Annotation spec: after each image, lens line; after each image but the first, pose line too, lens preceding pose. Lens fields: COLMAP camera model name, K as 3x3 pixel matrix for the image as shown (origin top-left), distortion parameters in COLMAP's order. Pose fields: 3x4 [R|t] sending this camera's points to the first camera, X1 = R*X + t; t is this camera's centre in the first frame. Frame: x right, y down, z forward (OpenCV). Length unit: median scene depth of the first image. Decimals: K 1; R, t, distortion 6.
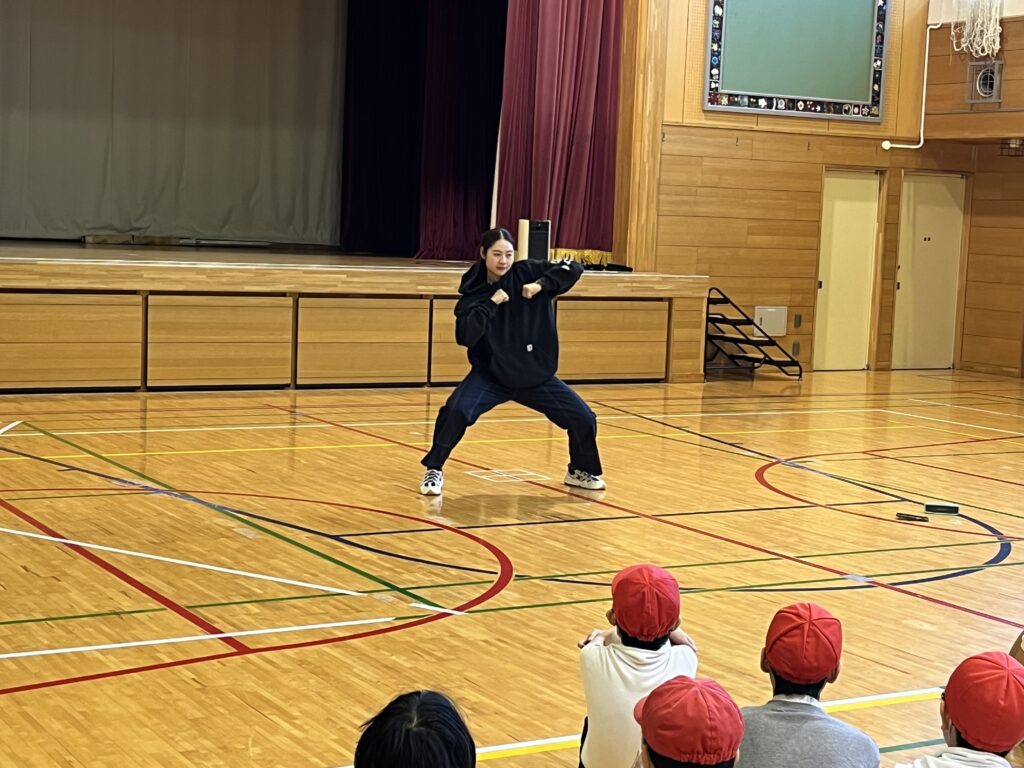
lens RADIAL K [[1755.4, 0, 511.5], [0, 1755.4, 384.9], [0, 0, 1]] dist [0.146876, 0.000000]
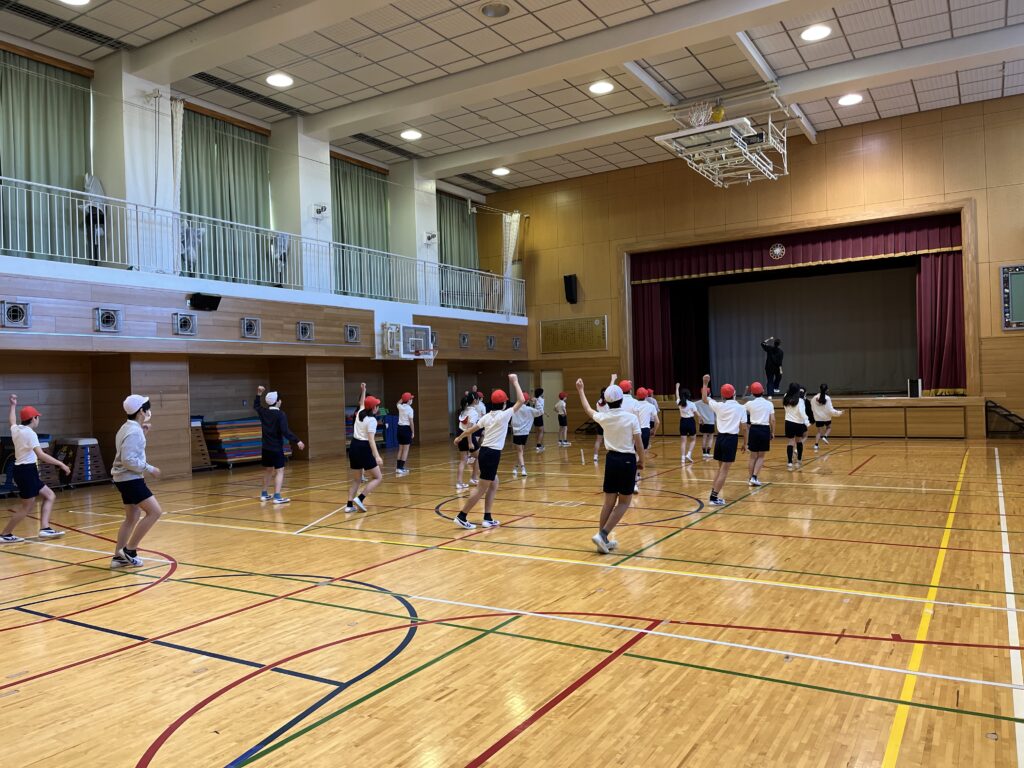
lens RADIAL K [[775.6, 0, 508.1], [0, 775.6, 382.4], [0, 0, 1]] dist [0.053022, -0.066022]
pose [[0.465067, -0.058965, -0.883309, 0.733238], [-0.035721, 0.995717, -0.085276, 0.035185], [0.884554, 0.071212, 0.460969, -0.117039]]
